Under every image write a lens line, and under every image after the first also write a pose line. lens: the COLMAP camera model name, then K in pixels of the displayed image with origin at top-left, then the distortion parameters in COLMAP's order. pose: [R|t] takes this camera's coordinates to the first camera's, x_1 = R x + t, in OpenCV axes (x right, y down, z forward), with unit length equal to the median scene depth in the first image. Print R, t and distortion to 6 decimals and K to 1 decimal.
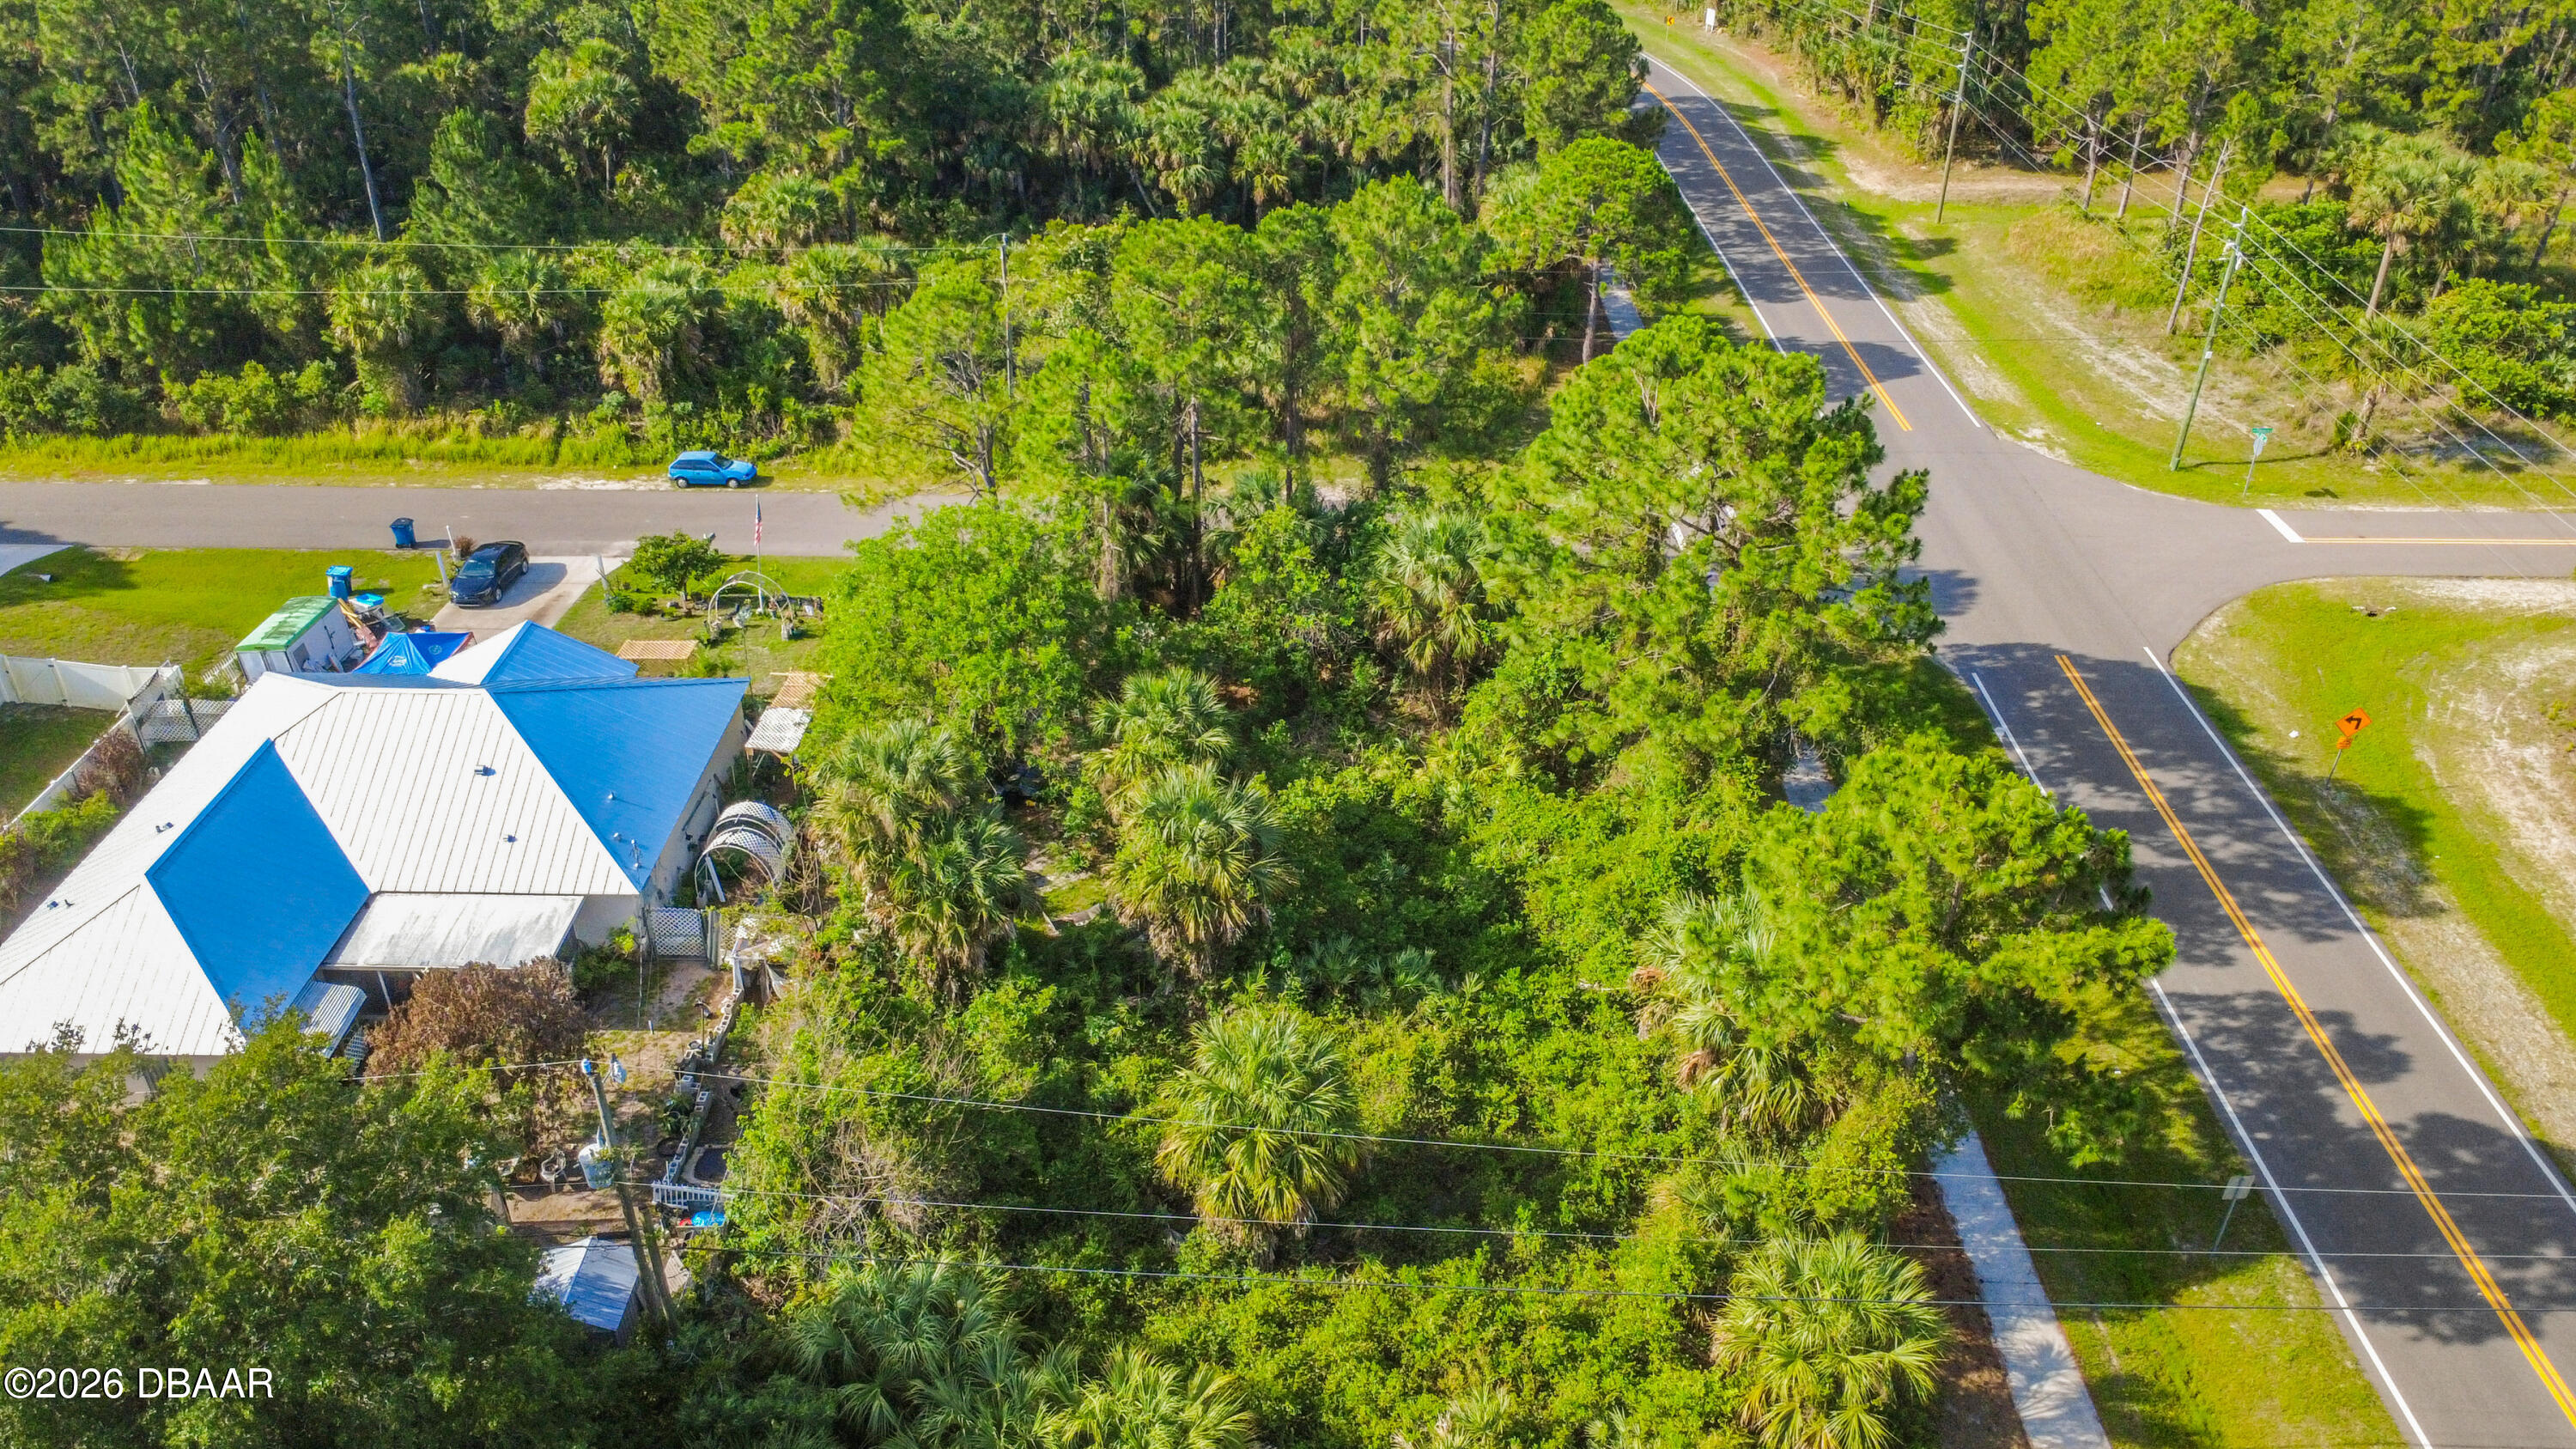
lens RADIAL K [[1870.9, 0, 1278.8], [0, 1870.9, 732.3], [0, 0, 1]] dist [0.002804, 0.000780]
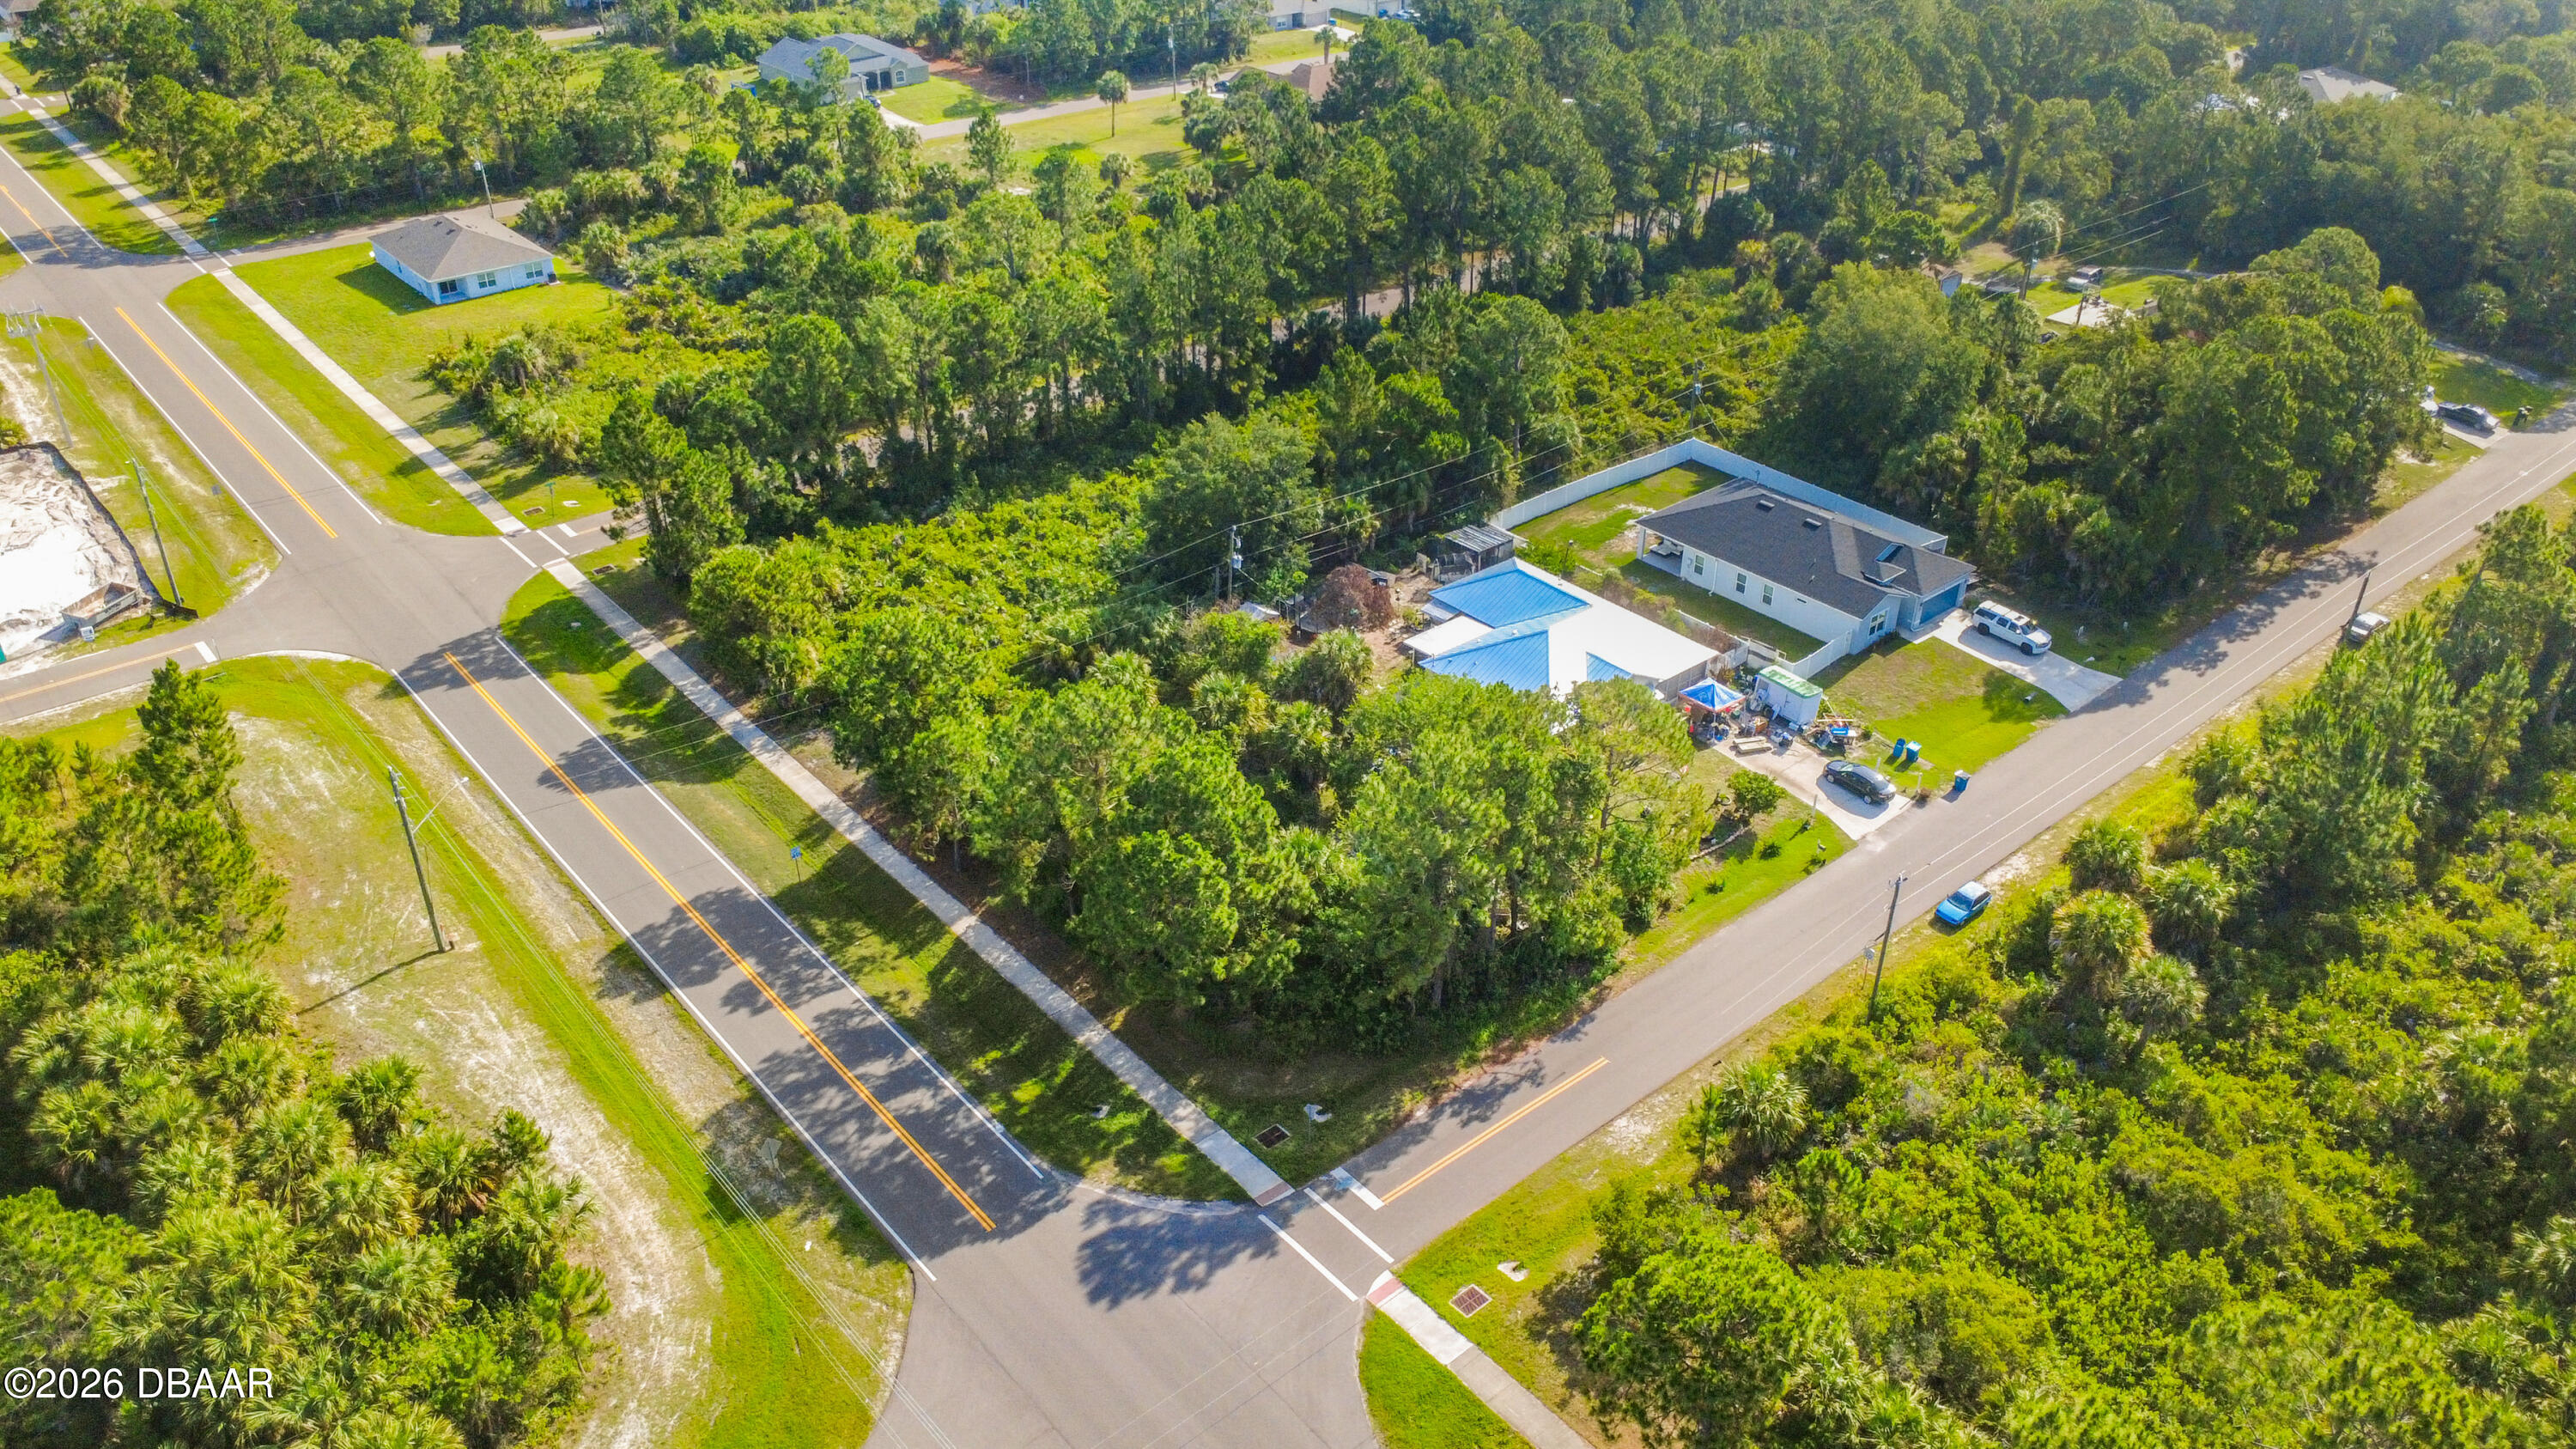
lens RADIAL K [[1871.5, 0, 1285.7], [0, 1871.5, 729.4], [0, 0, 1]] dist [0.001778, -0.001114]
pose [[-0.746858, 0.342821, -0.569805, 0.698054], [-0.354632, 0.519517, 0.777392, -0.993076], [0.562530, 0.782672, -0.266430, 0.962671]]
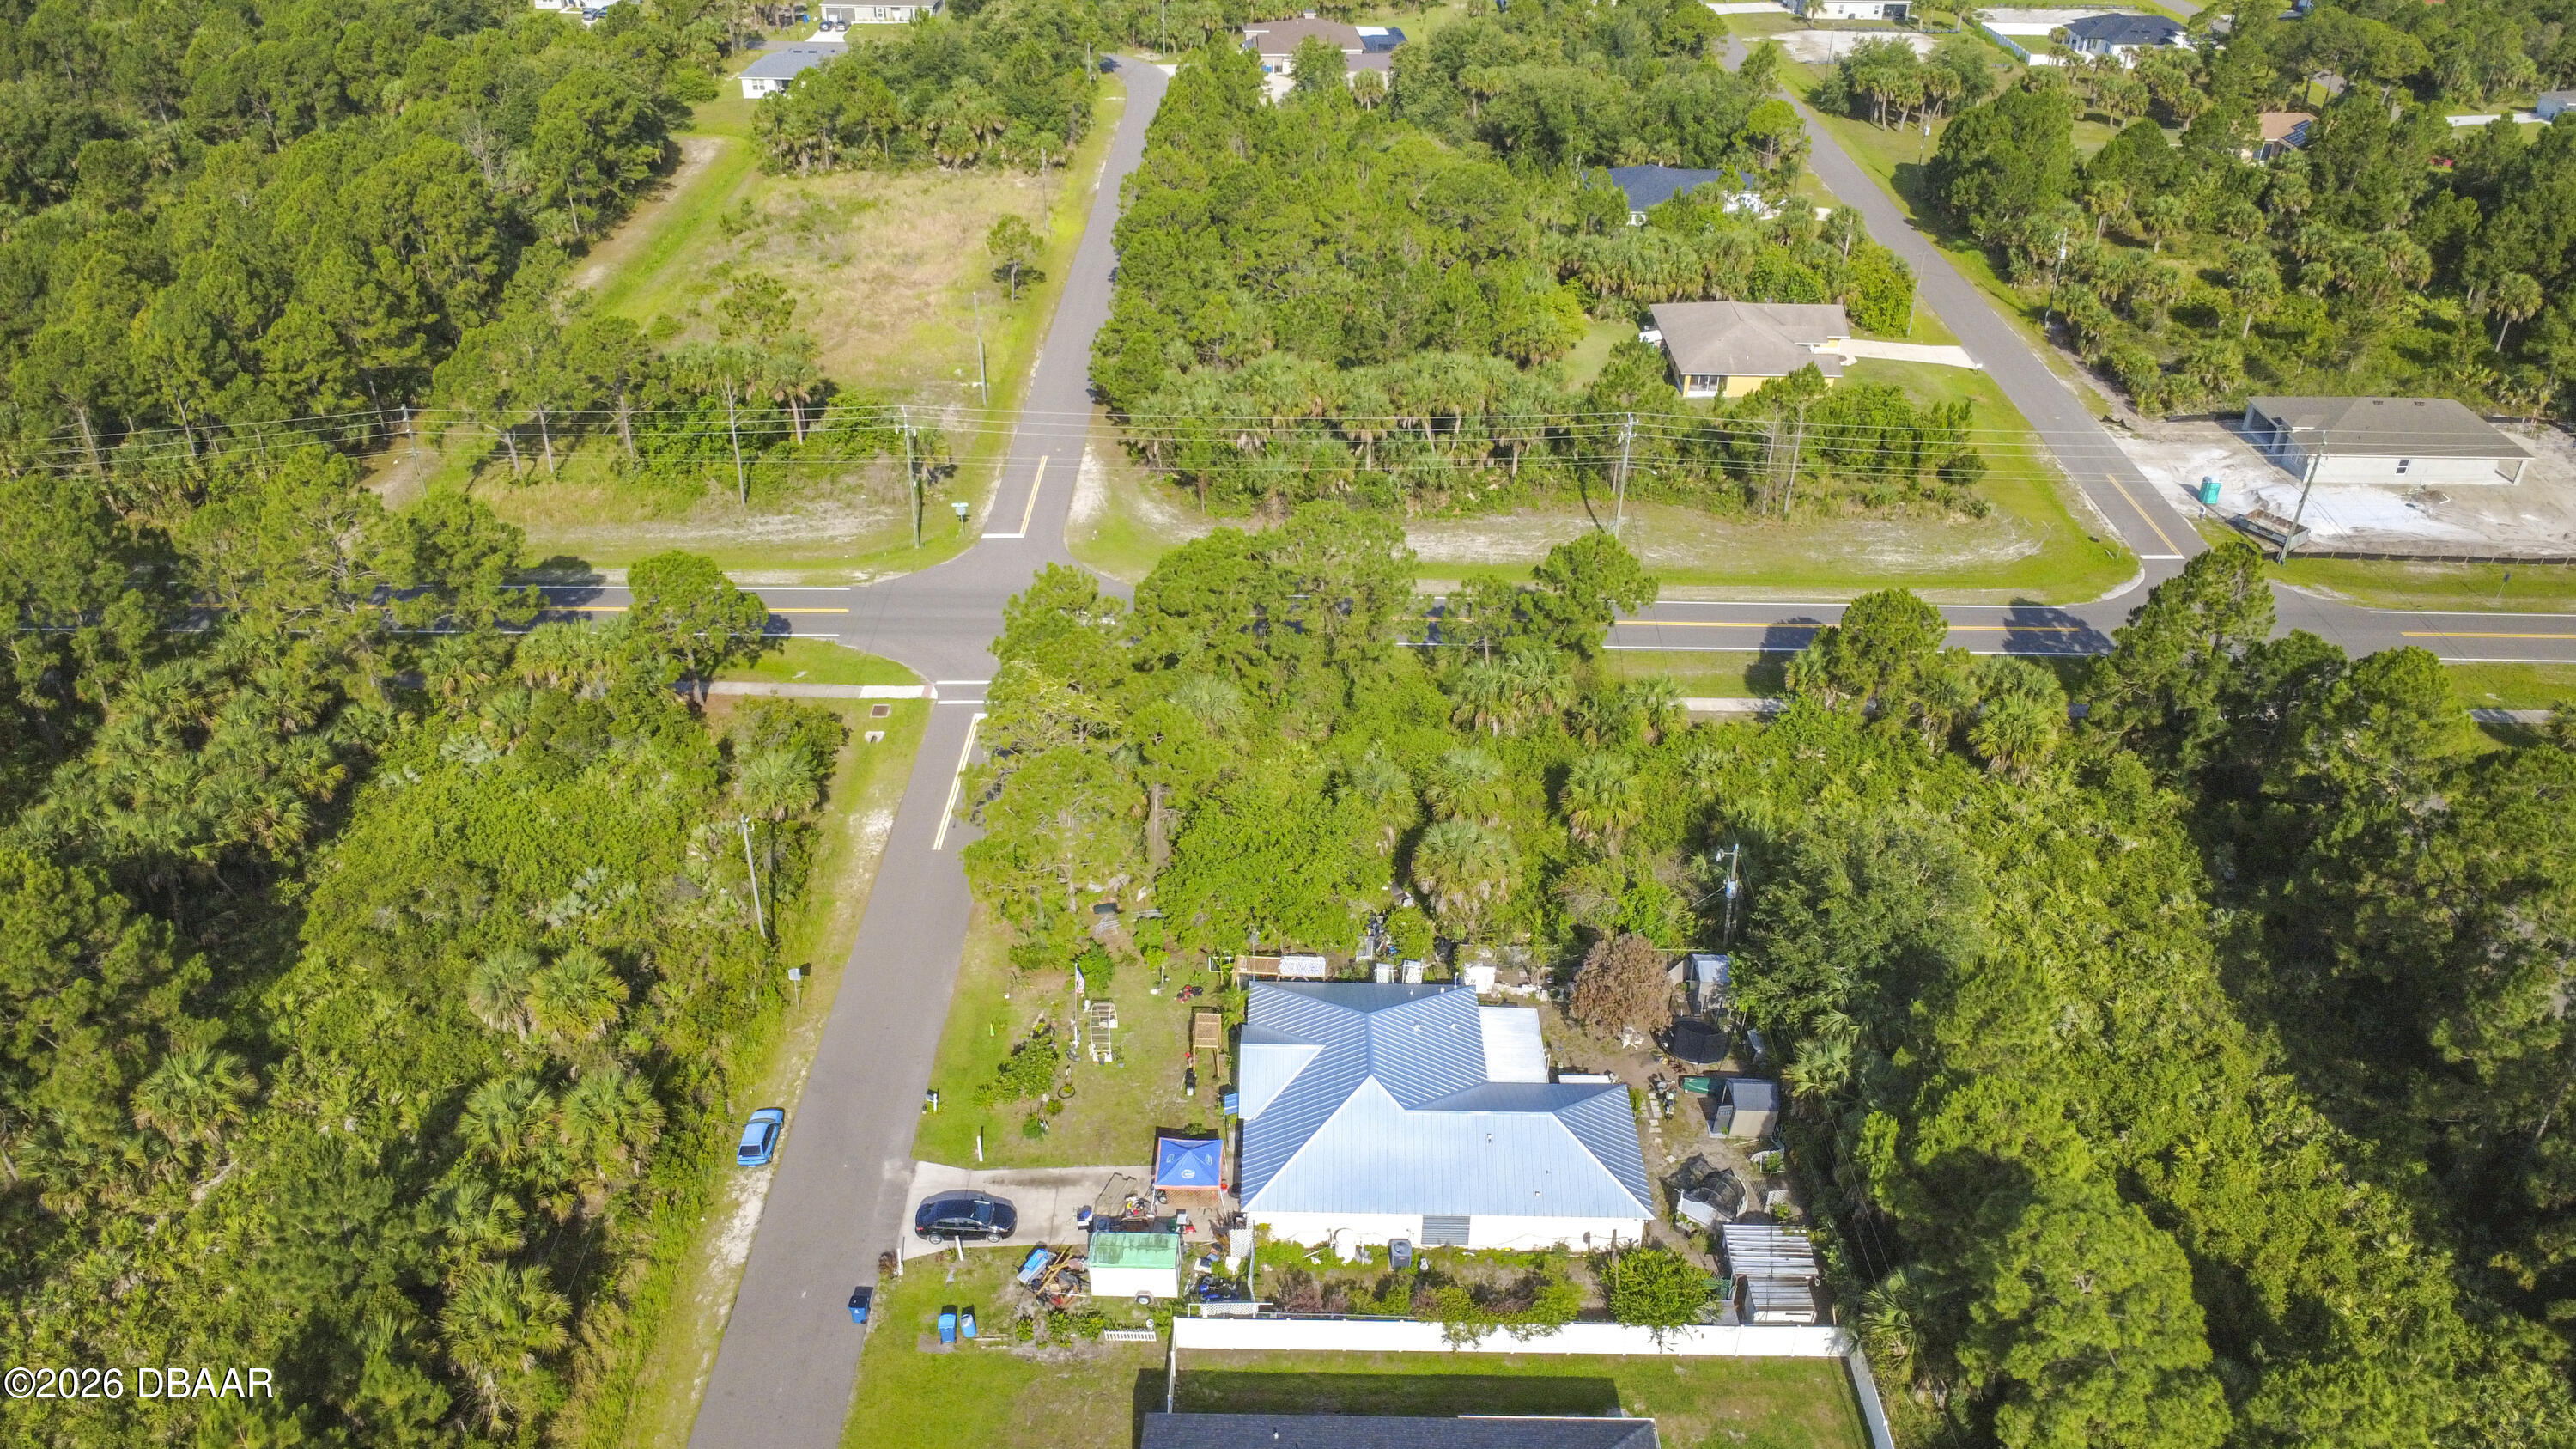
lens RADIAL K [[1885.5, 0, 1280.7], [0, 1885.5, 726.2], [0, 0, 1]] dist [-0.000423, 0.000061]
pose [[-0.014901, -0.525653, 0.850568, -1.092248], [0.514399, 0.725428, 0.457328, -0.645565], [-0.857422, 0.444346, 0.259586, 0.336600]]
